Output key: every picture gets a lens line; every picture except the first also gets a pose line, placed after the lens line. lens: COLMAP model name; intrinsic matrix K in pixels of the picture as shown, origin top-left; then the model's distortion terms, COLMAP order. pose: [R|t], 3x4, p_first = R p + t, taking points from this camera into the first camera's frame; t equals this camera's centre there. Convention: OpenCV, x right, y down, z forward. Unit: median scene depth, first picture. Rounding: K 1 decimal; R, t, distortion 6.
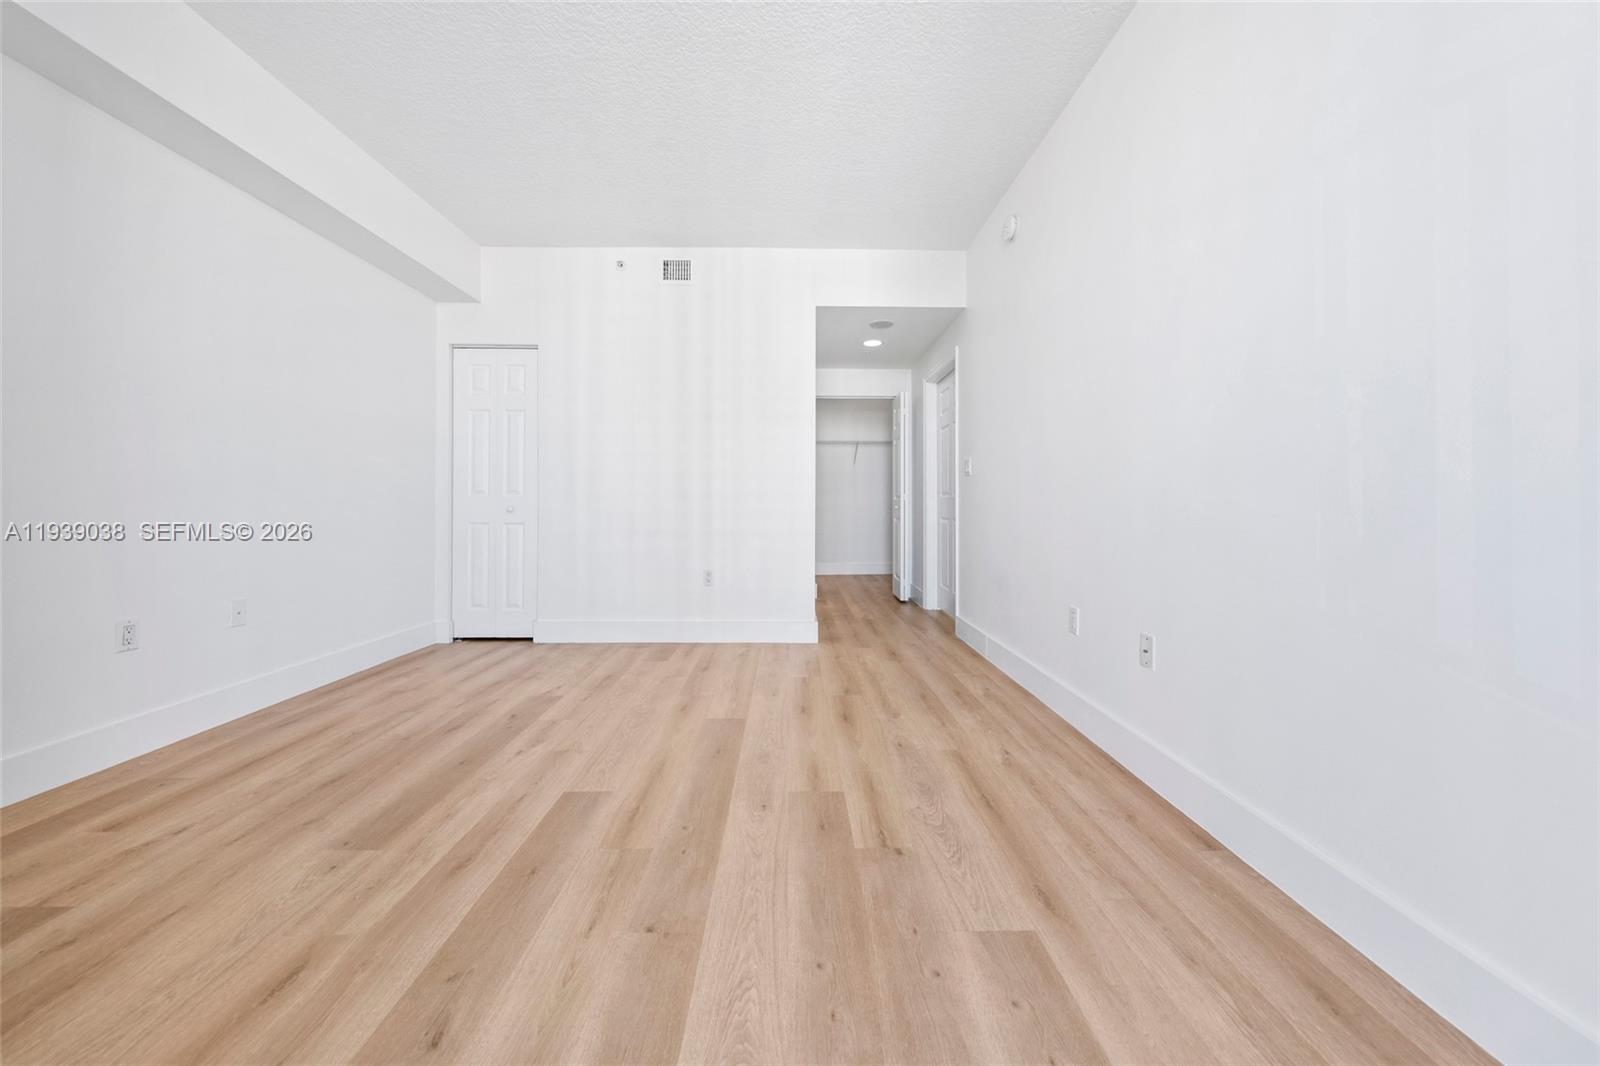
lens RADIAL K [[547.5, 0, 778.4], [0, 547.5, 497.9], [0, 0, 1]] dist [-0.002835, -0.000030]
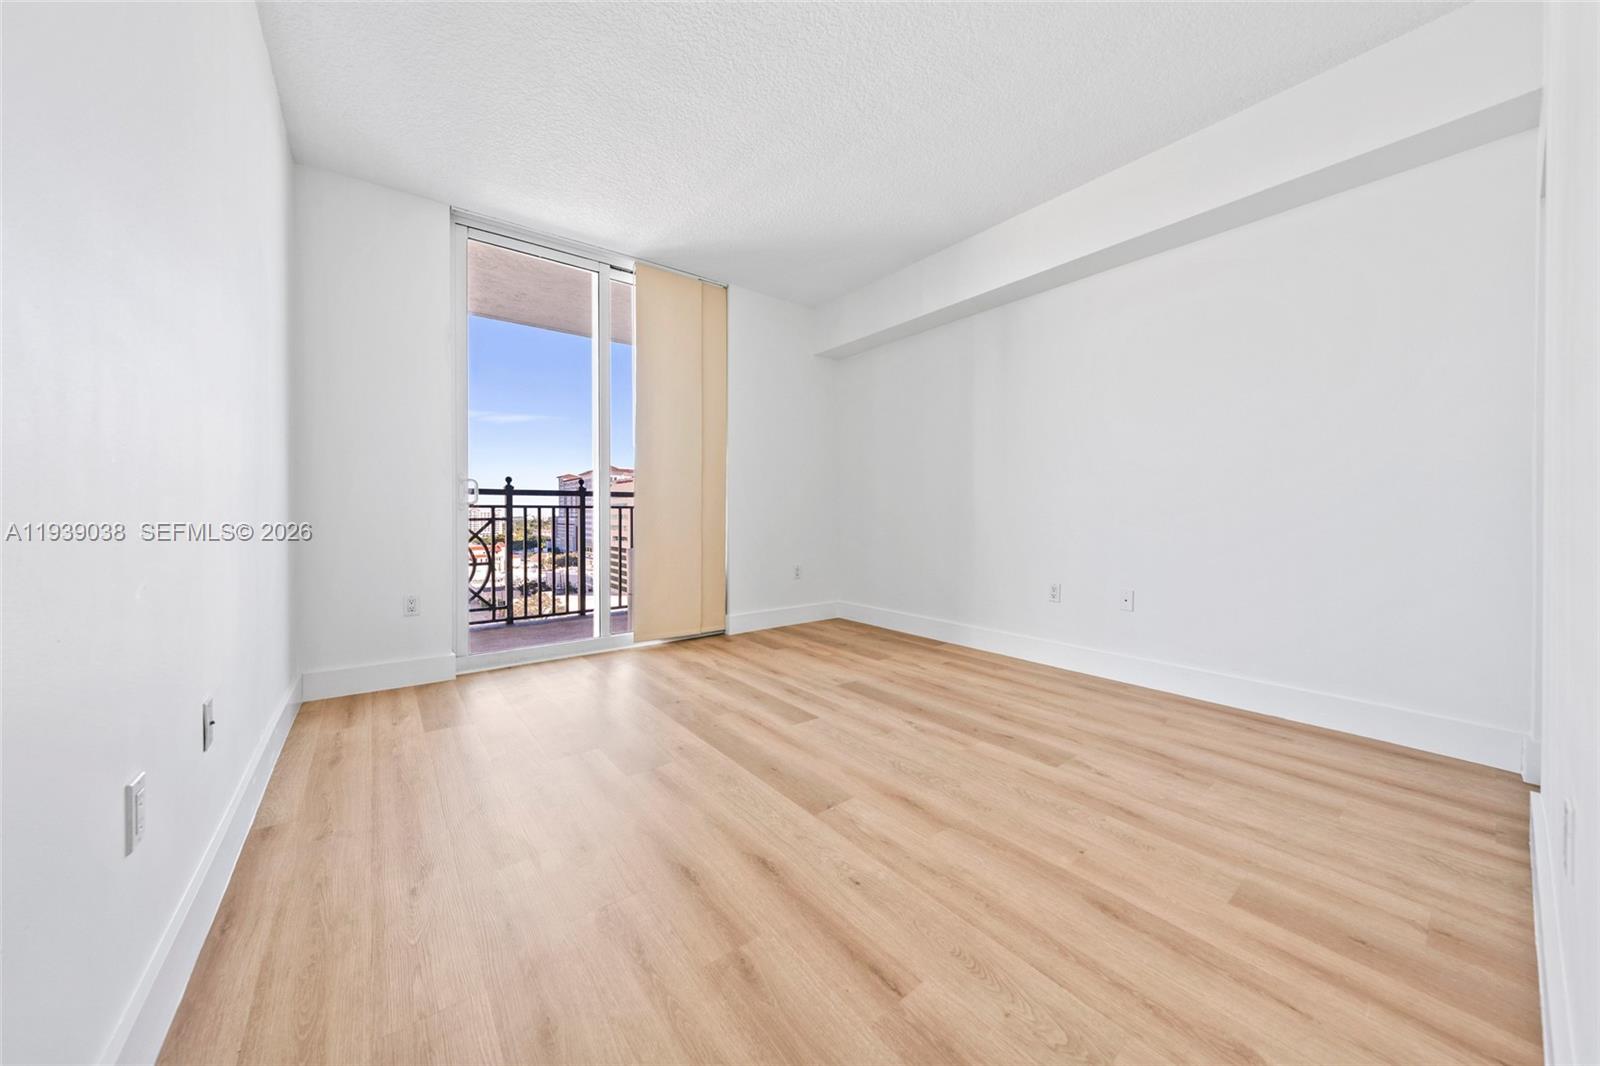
lens RADIAL K [[547.5, 0, 804.5], [0, 547.5, 532.2], [0, 0, 1]] dist [-0.002835, -0.000030]
pose [[-0.768822, 0.019195, -0.639175, 0.532747], [0.006716, 0.999737, 0.021945, 0.026364], [0.639428, 0.012580, -0.768748, 2.049968]]
